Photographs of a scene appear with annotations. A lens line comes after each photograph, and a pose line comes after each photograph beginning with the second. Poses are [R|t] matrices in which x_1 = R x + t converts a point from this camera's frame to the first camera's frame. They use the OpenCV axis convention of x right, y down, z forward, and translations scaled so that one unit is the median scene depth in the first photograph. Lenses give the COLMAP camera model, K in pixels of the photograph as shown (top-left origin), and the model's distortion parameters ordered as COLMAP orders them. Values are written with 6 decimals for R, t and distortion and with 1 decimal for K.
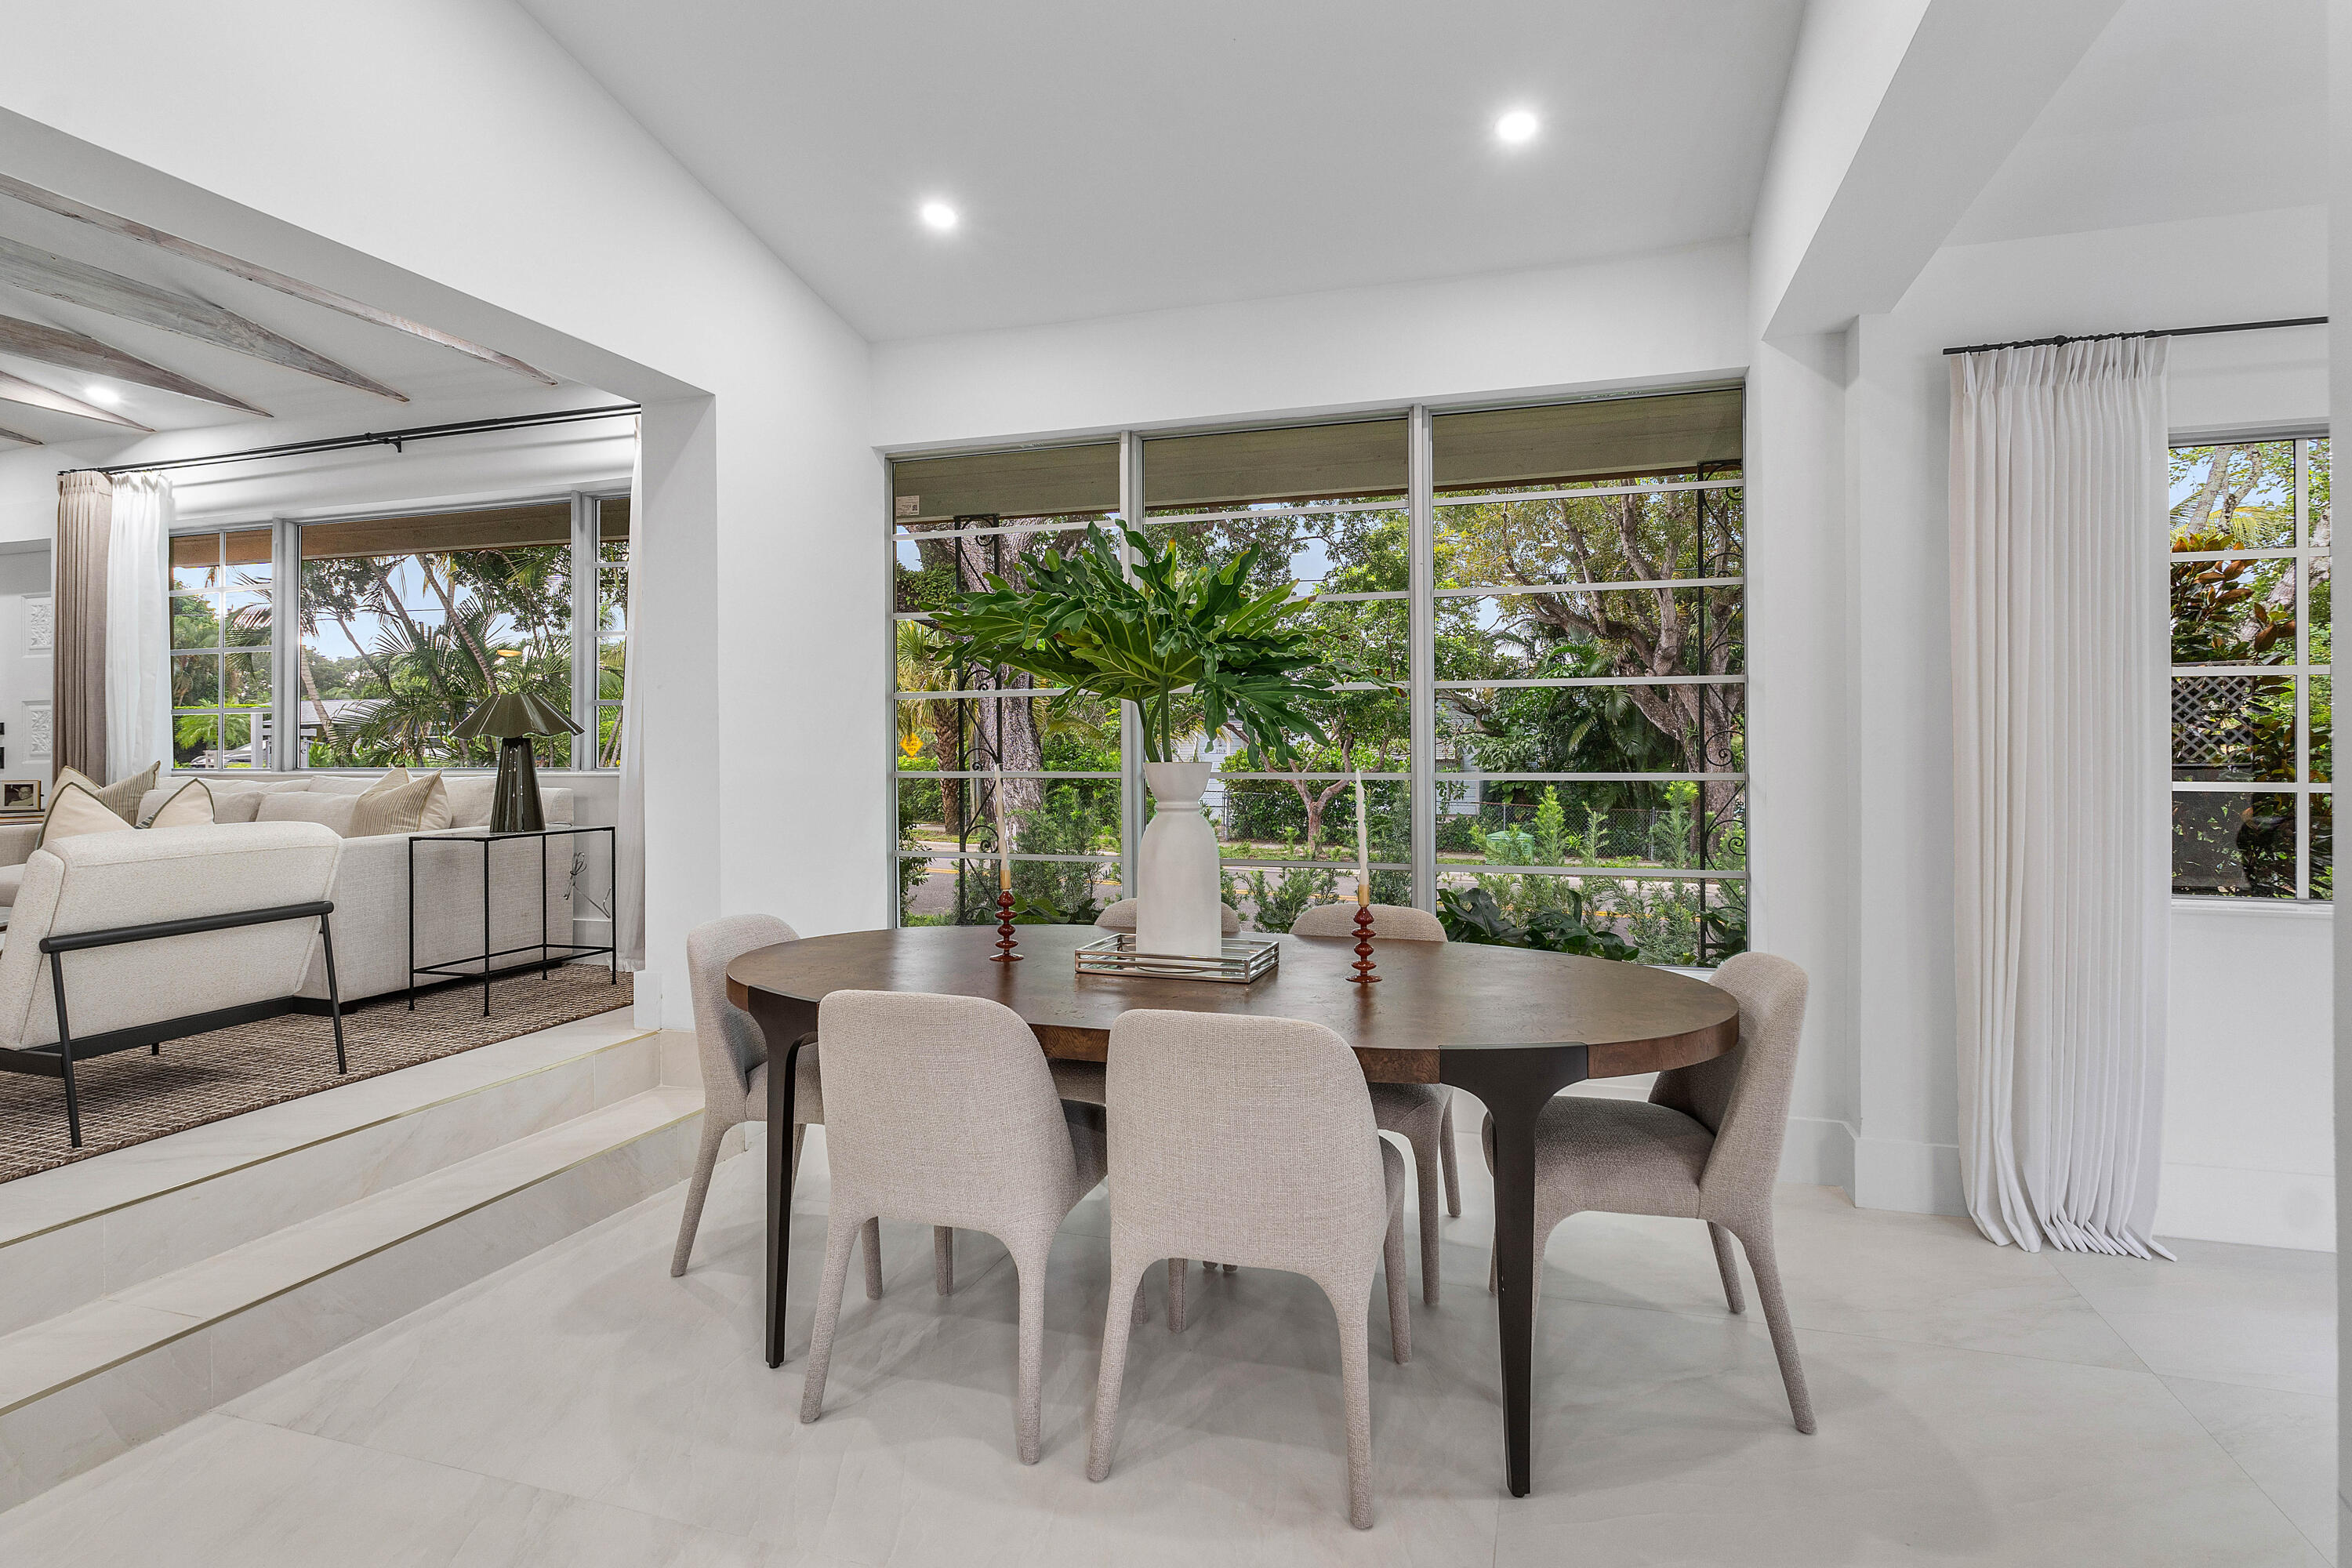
lens RADIAL K [[1133.2, 0, 1181.3], [0, 1133.2, 735.6], [0, 0, 1]] dist [0.002467, 0.000470]
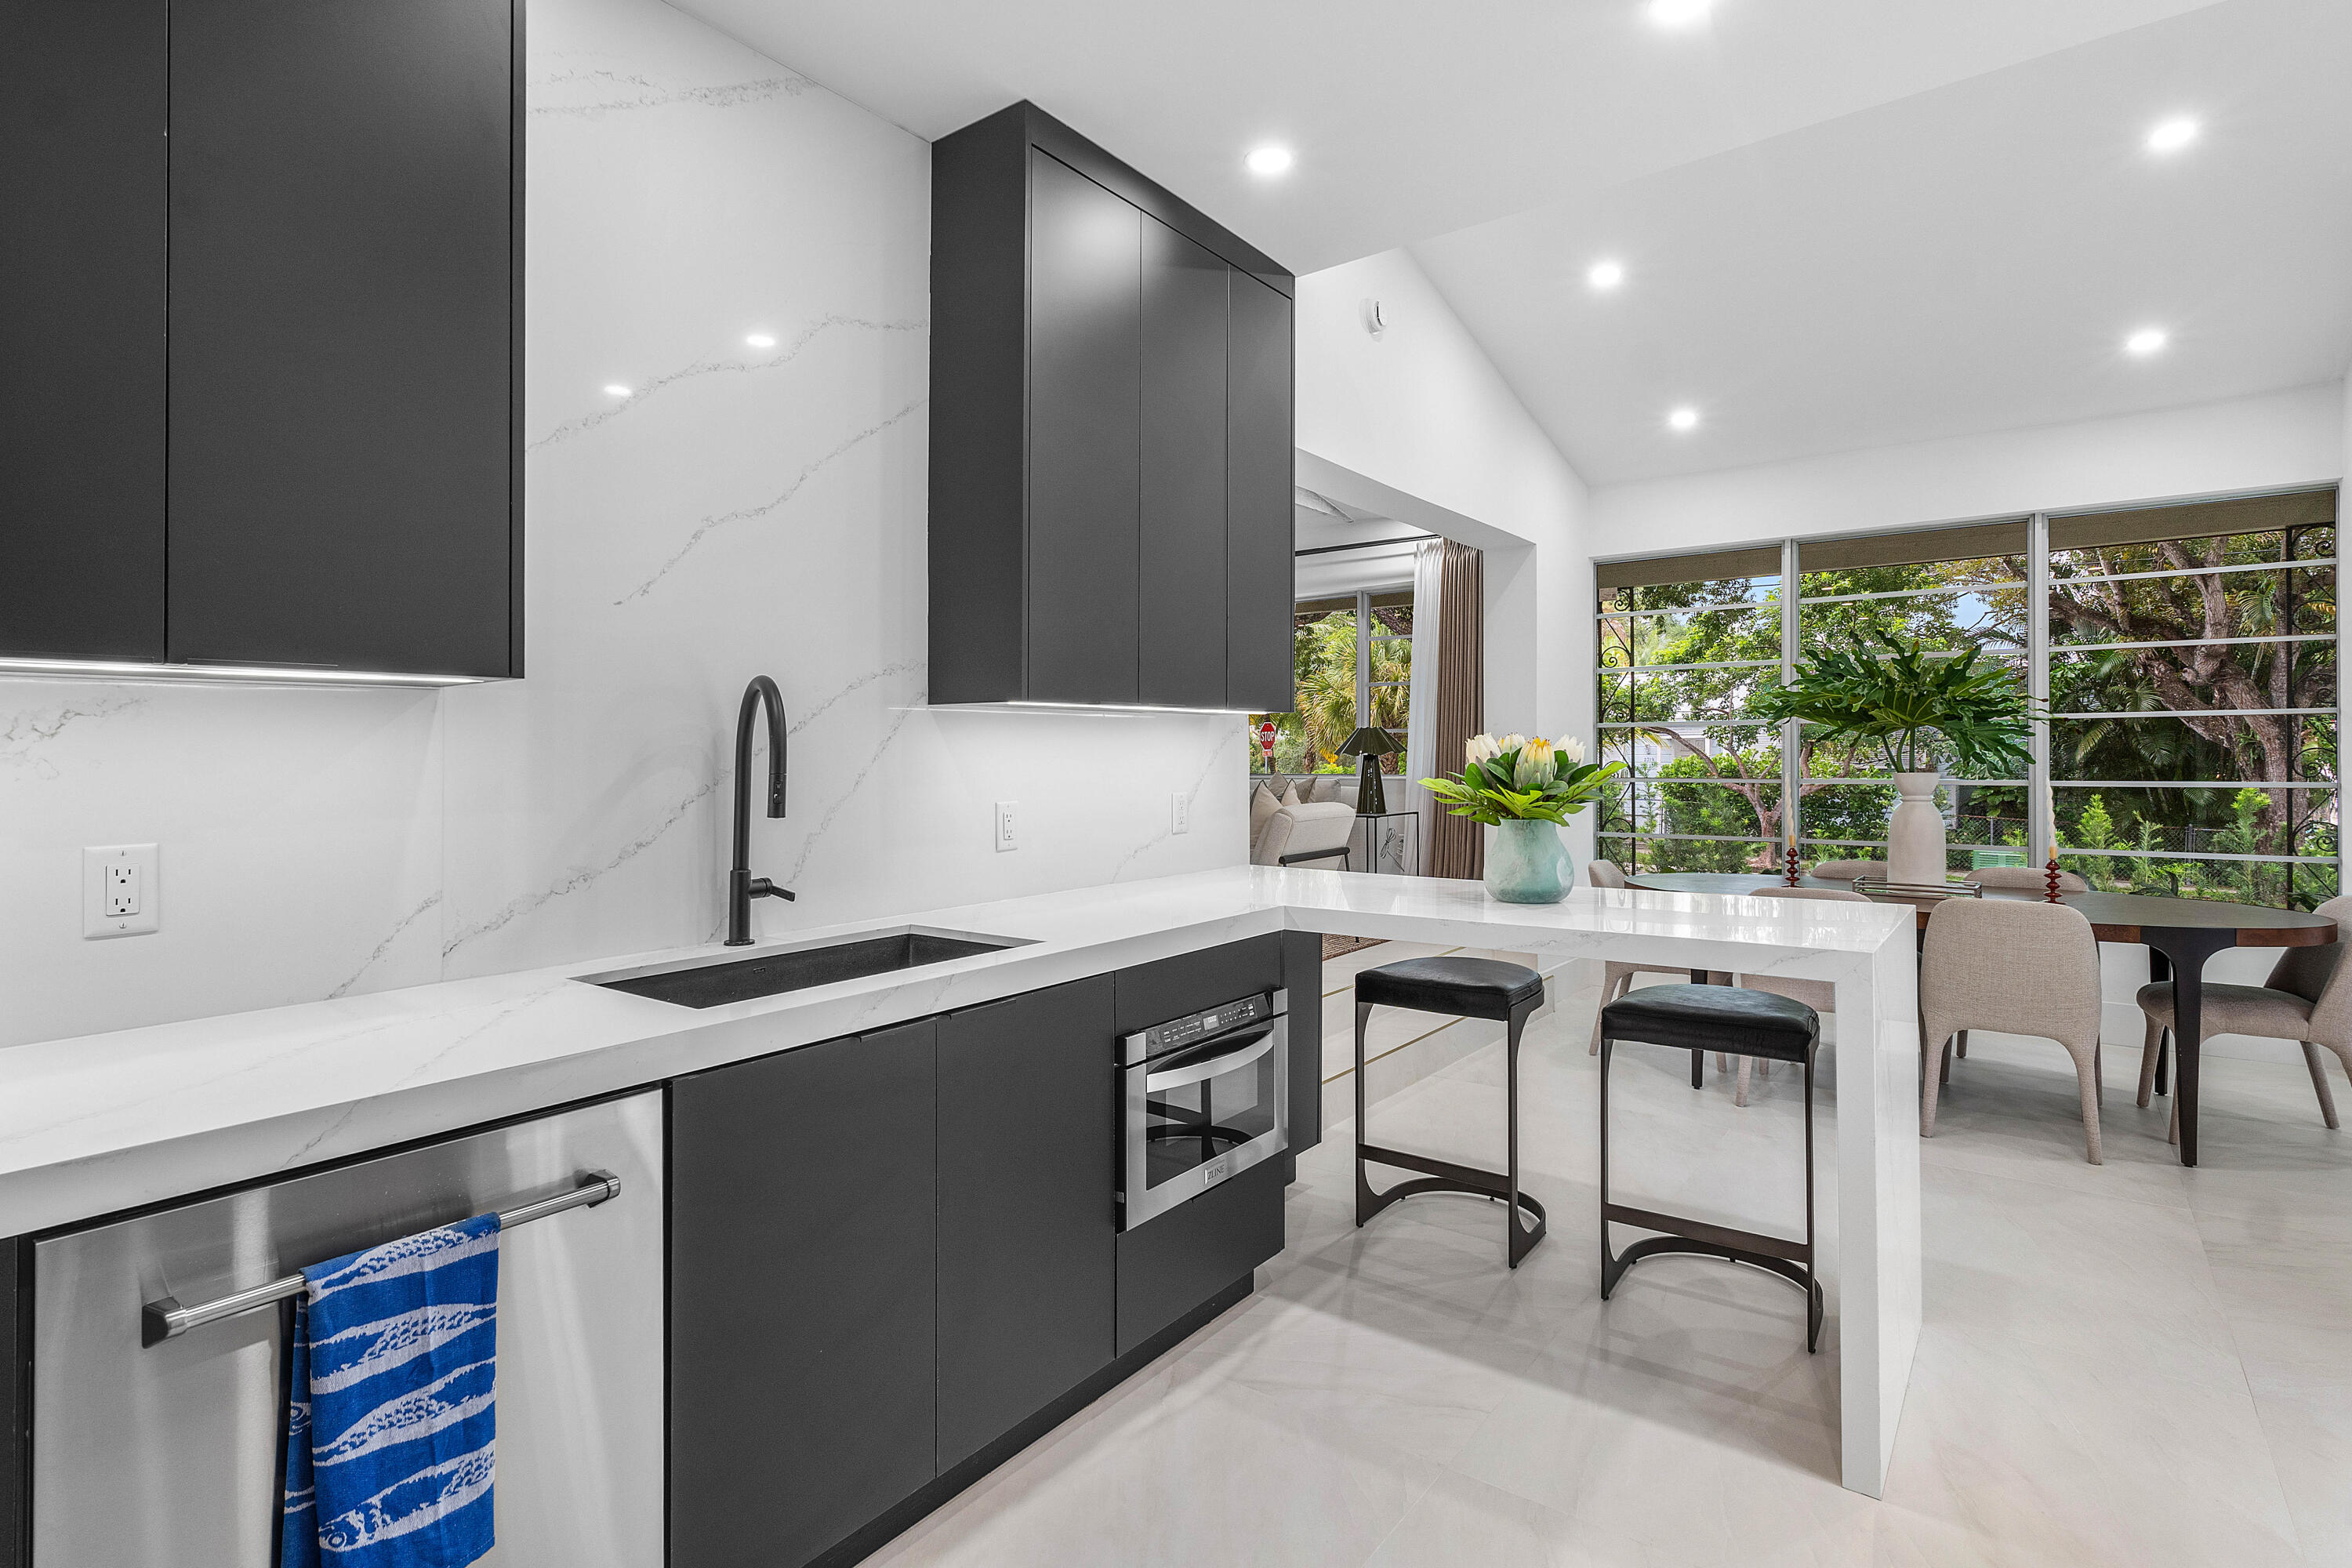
lens RADIAL K [[1125.9, 0, 1211.3], [0, 1125.9, 754.5], [0, 0, 1]] dist [0.001390, 0.000765]
pose [[0.950767, 0.000355, -0.309906, -0.146680], [0.002856, 0.999947, 0.009908, -0.007180], [0.309893, -0.010305, 0.950716, -0.280509]]
